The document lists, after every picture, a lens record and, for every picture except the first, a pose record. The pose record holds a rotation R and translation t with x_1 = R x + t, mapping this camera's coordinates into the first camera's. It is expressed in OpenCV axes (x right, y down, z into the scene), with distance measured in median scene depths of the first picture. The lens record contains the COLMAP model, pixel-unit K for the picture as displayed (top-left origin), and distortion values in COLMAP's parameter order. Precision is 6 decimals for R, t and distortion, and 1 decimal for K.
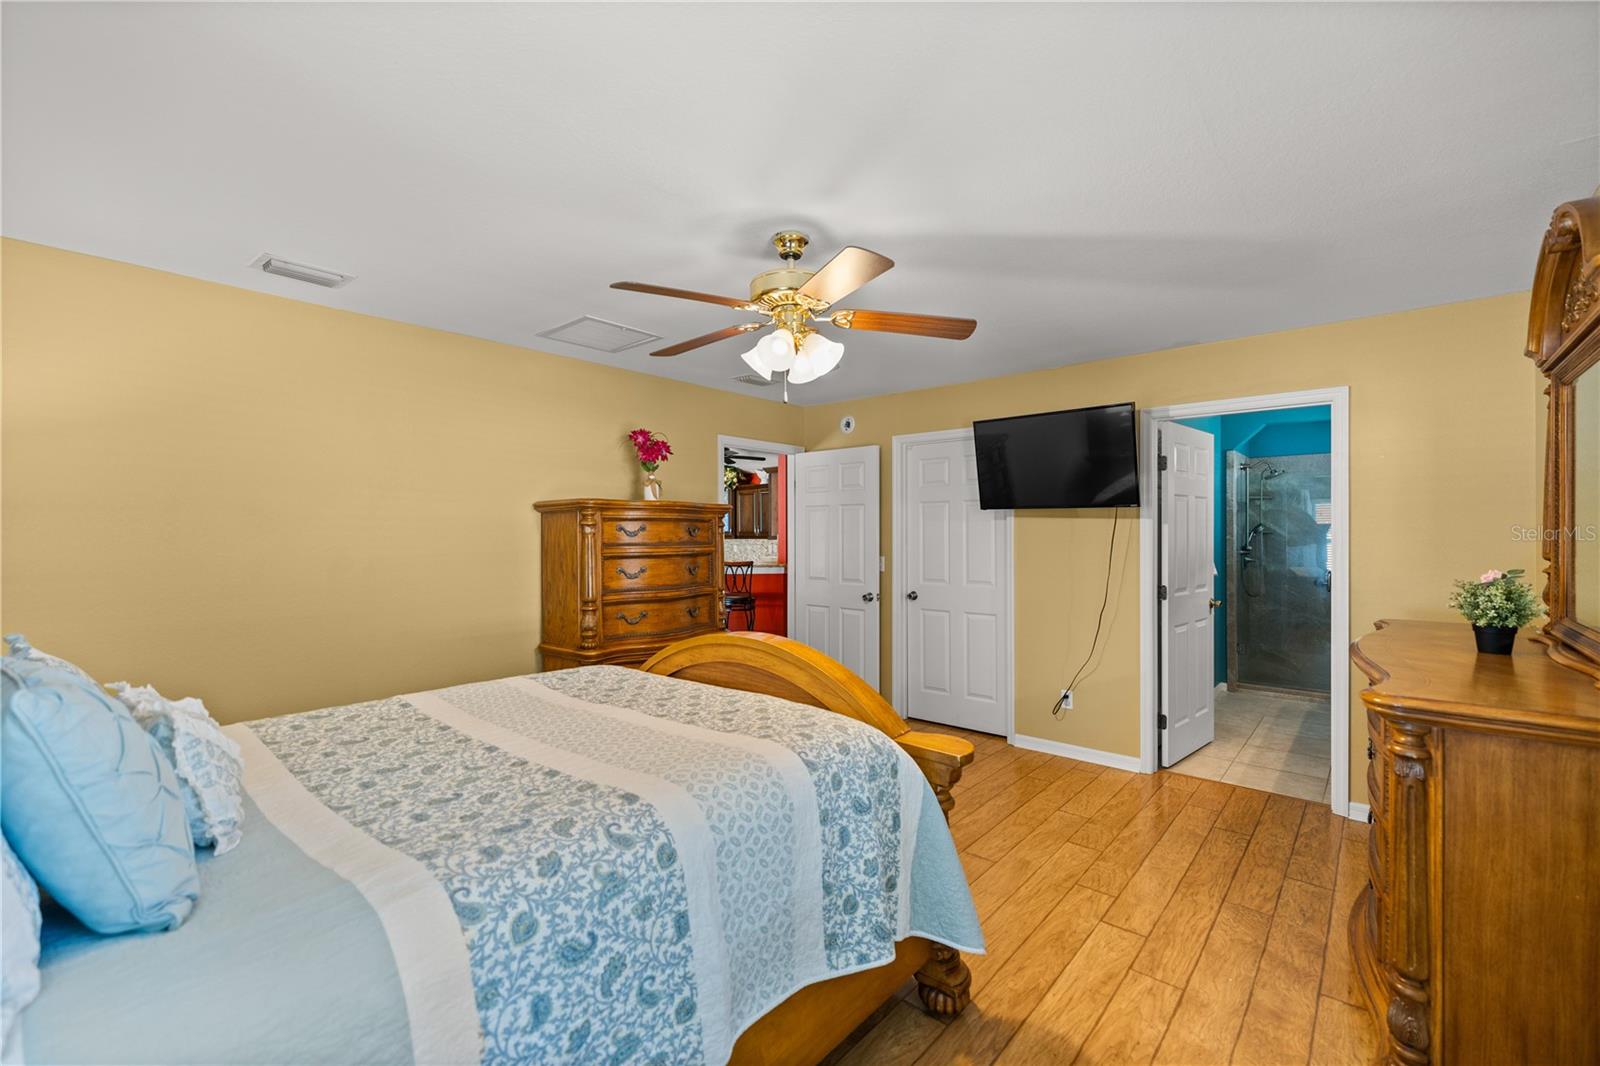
lens RADIAL K [[674.9, 0, 800.0], [0, 674.9, 533.0], [0, 0, 1]] dist [-0.001040, -0.000216]
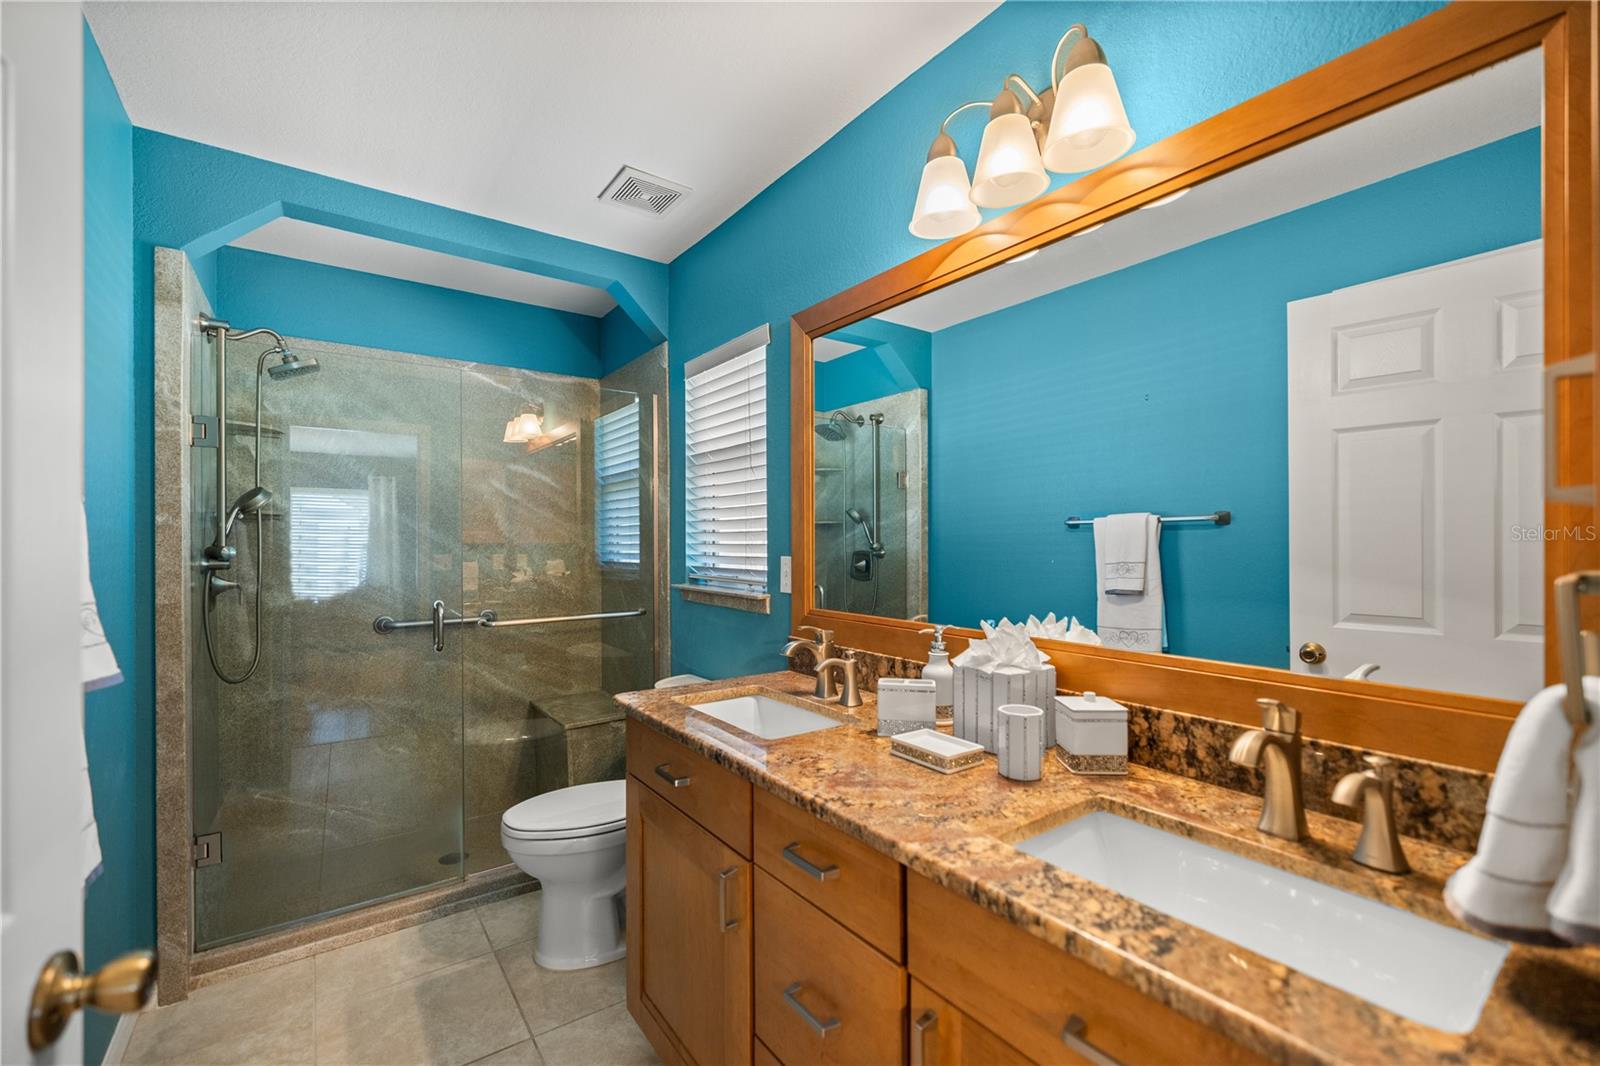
lens RADIAL K [[674.9, 0, 800.0], [0, 674.9, 533.0], [0, 0, 1]] dist [-0.001040, -0.000216]
pose [[0.228310, 0.006795, 0.973565, 0.384782], [0.007042, 0.999938, -0.008630, 0.017549], [-0.973563, 0.008826, 0.228248, 0.619748]]
